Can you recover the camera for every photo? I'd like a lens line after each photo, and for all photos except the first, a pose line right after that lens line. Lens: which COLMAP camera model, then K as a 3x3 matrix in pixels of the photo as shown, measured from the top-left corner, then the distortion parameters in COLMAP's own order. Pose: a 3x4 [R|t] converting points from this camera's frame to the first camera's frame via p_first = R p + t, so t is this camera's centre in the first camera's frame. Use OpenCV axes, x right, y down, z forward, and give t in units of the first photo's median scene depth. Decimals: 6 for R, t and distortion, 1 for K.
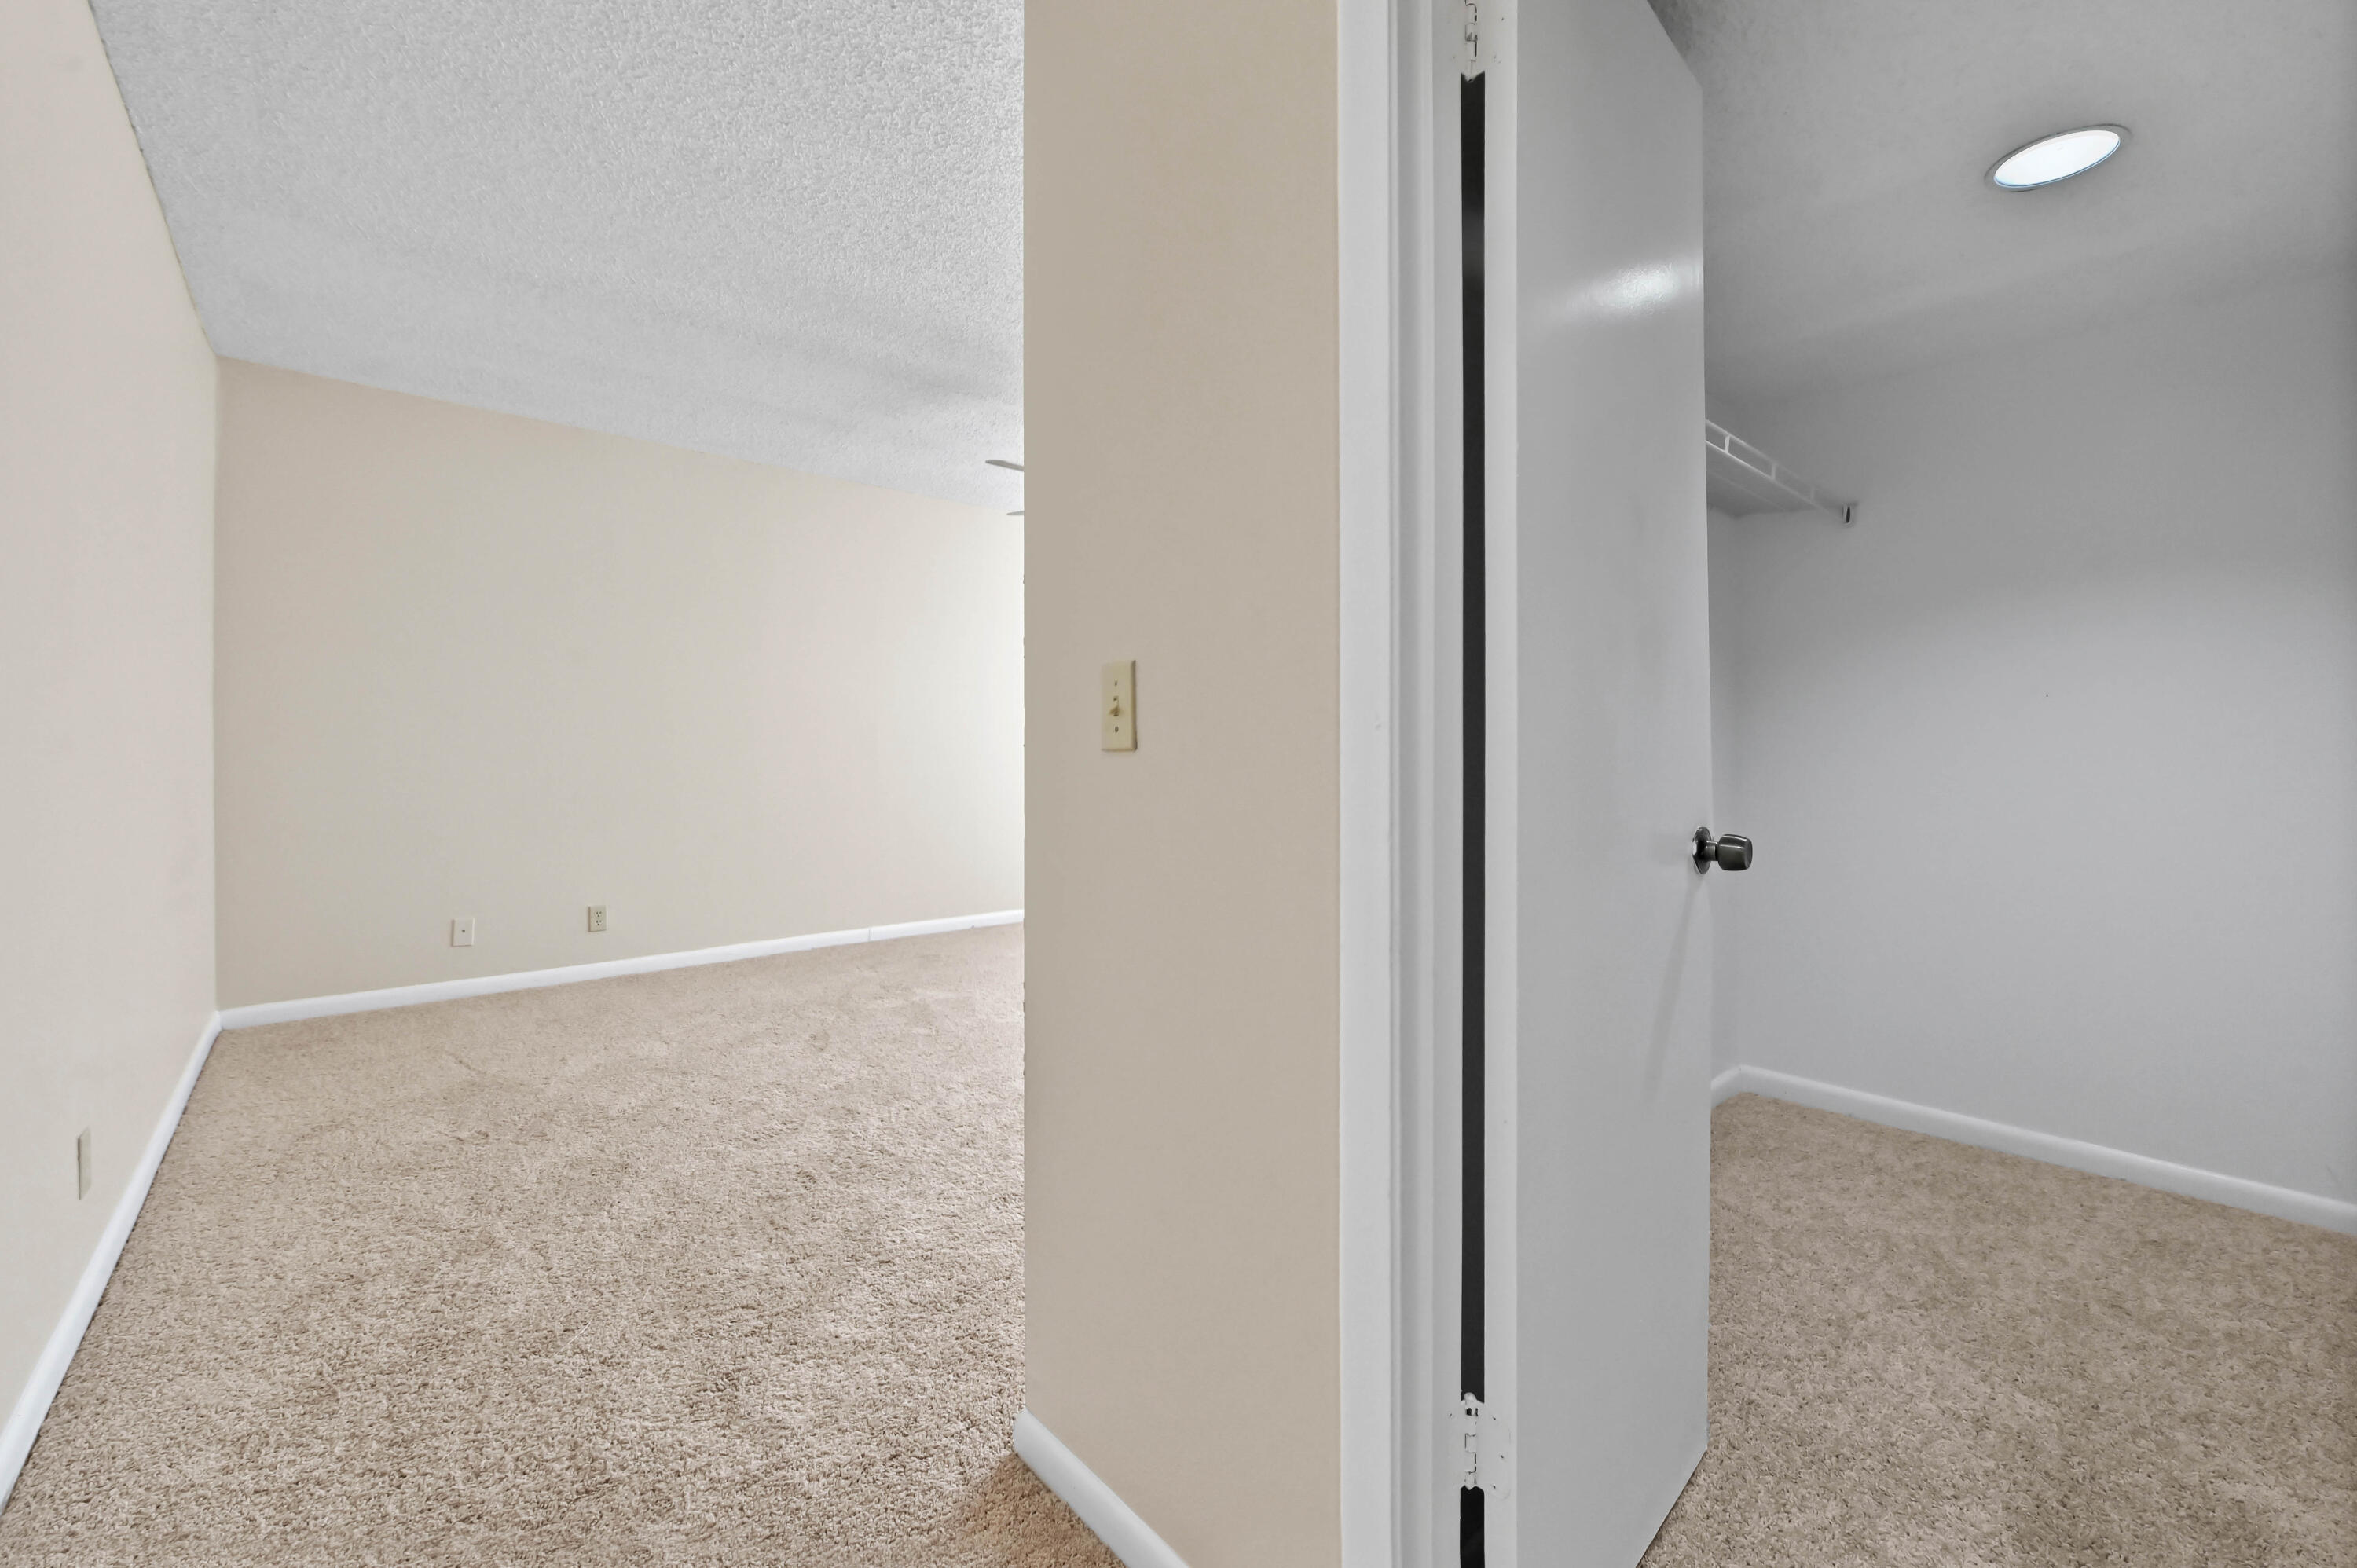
lens RADIAL K [[948.9, 0, 1176.2], [0, 948.9, 750.2], [0, 0, 1]] dist [0.000307, 0.000148]
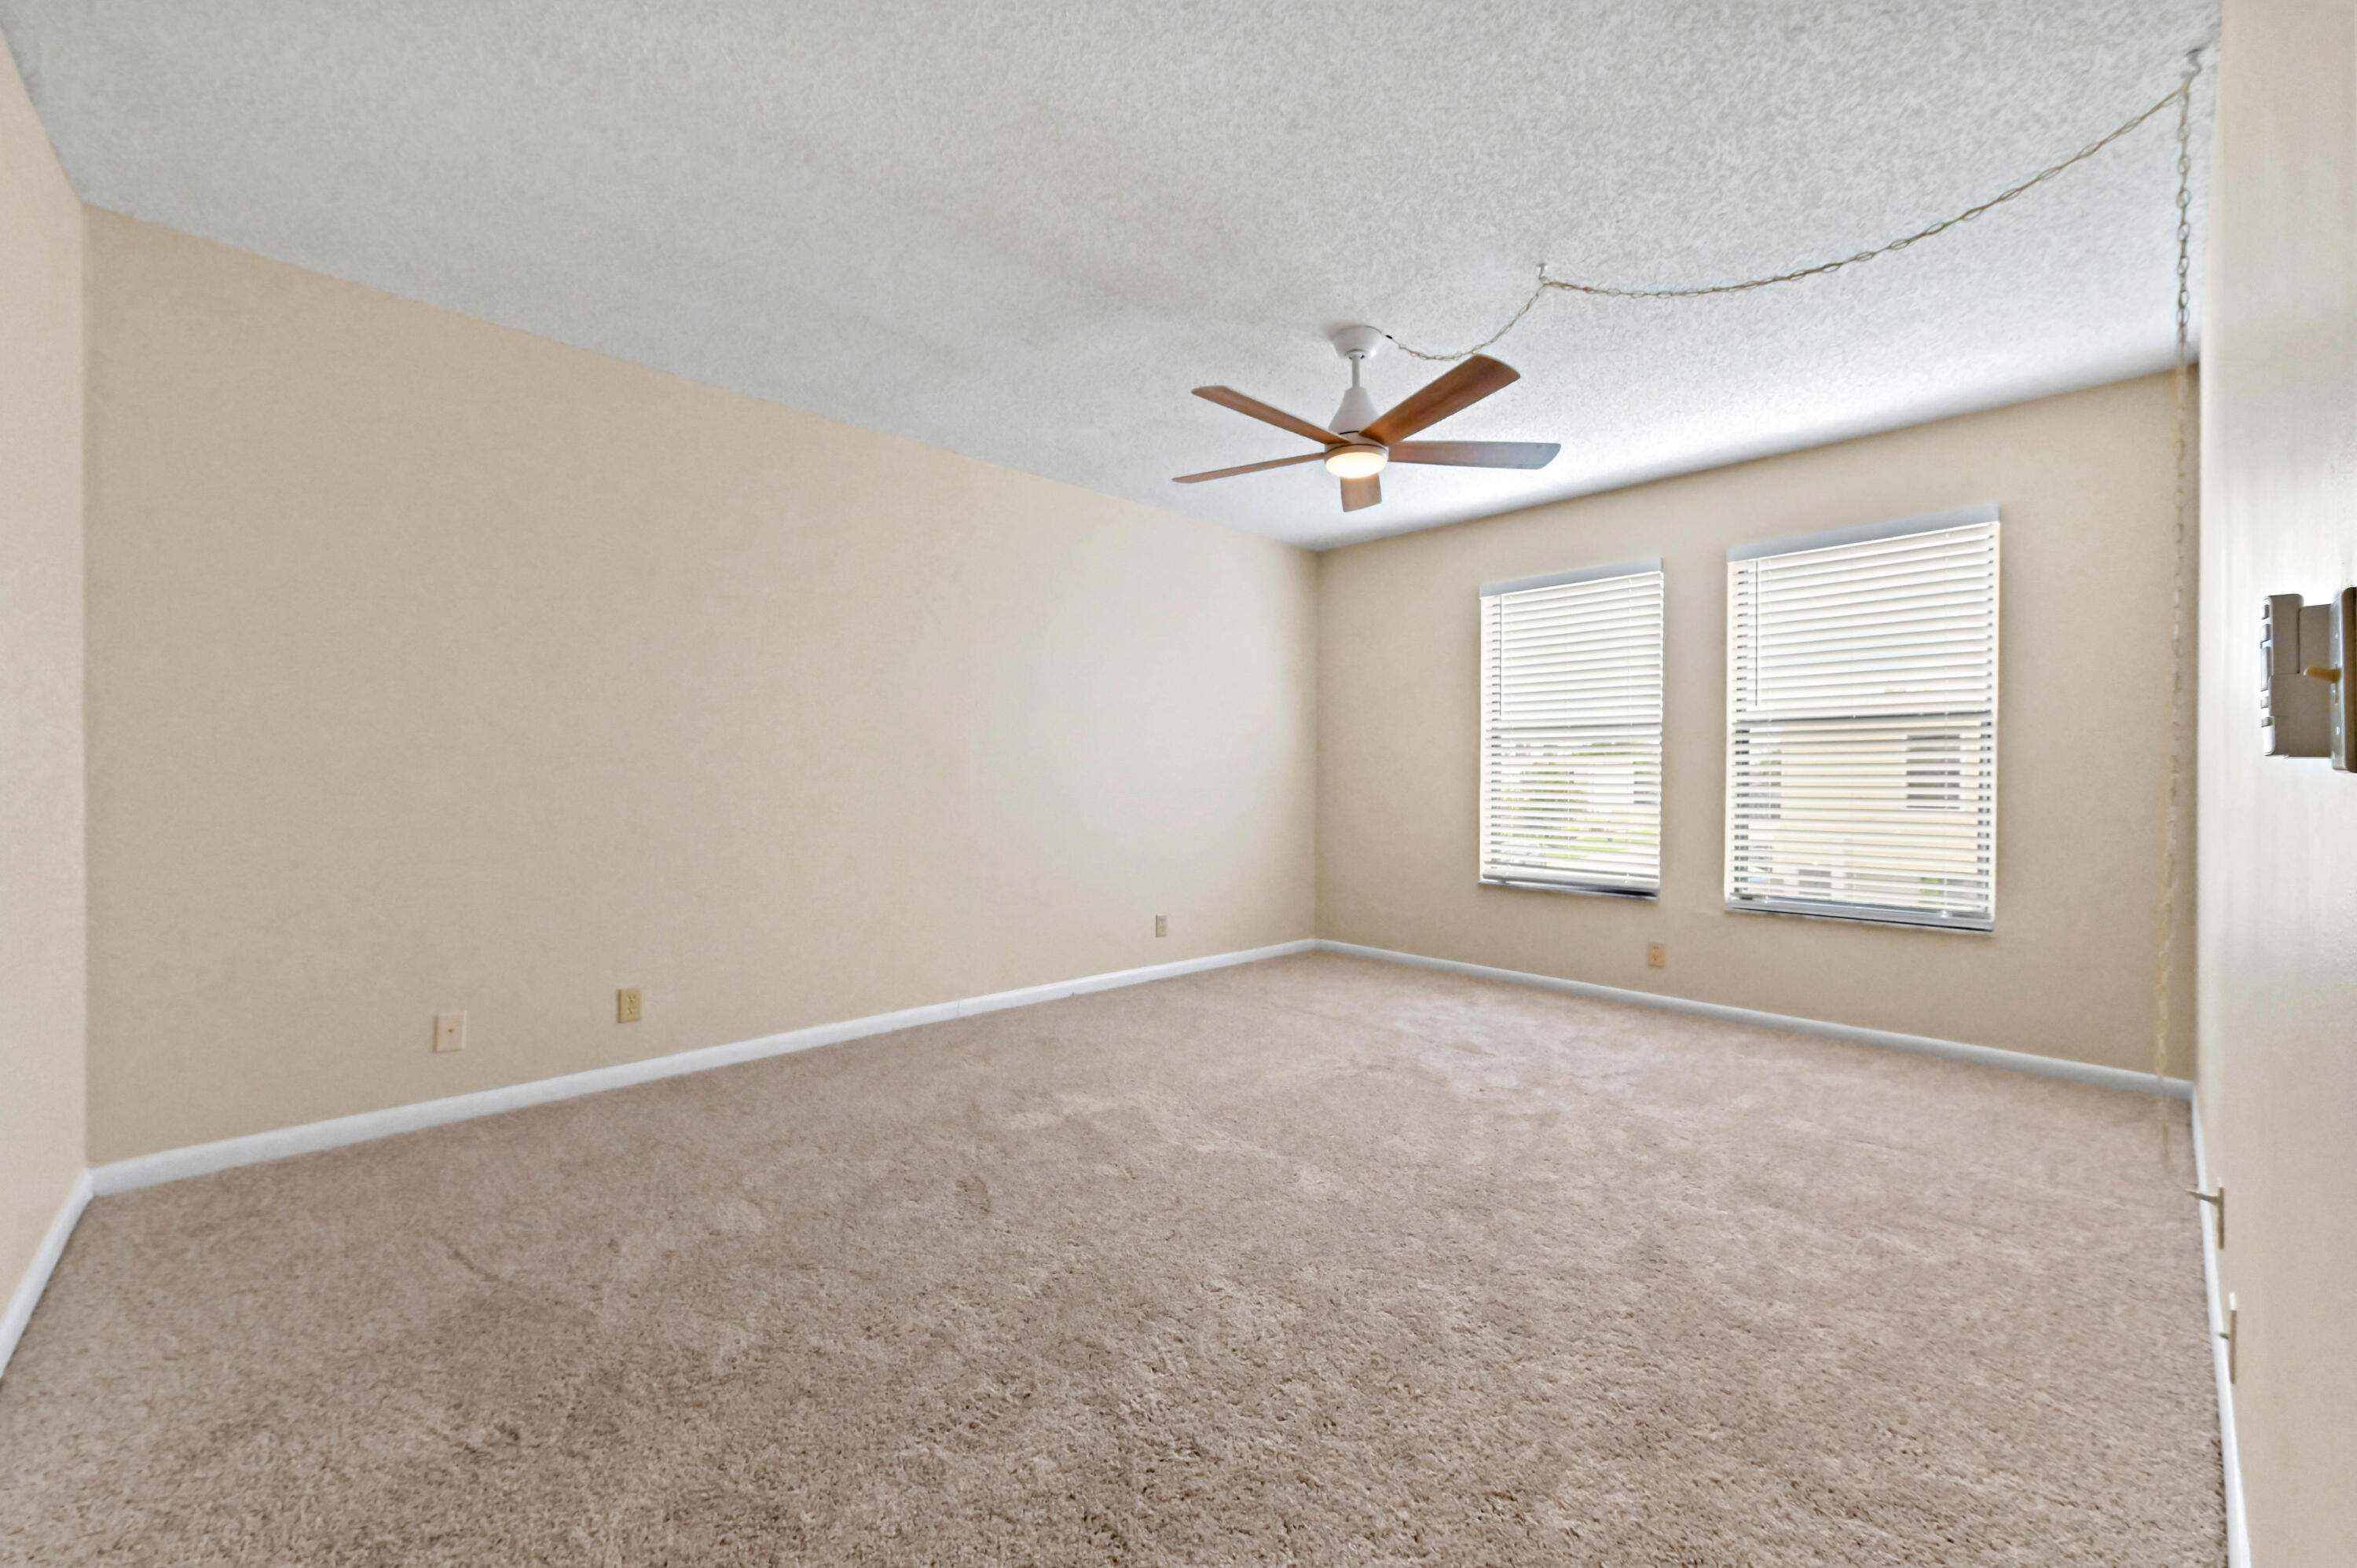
lens RADIAL K [[901.0, 0, 1178.5], [0, 901.0, 784.0], [0, 0, 1]] dist [-0.001416, -0.003154]
pose [[0.998535, -0.002040, 0.054064, -0.297156], [0.001966, 0.999997, 0.001423, -0.001936], [-0.054067, -0.001315, 0.998536, 0.363410]]
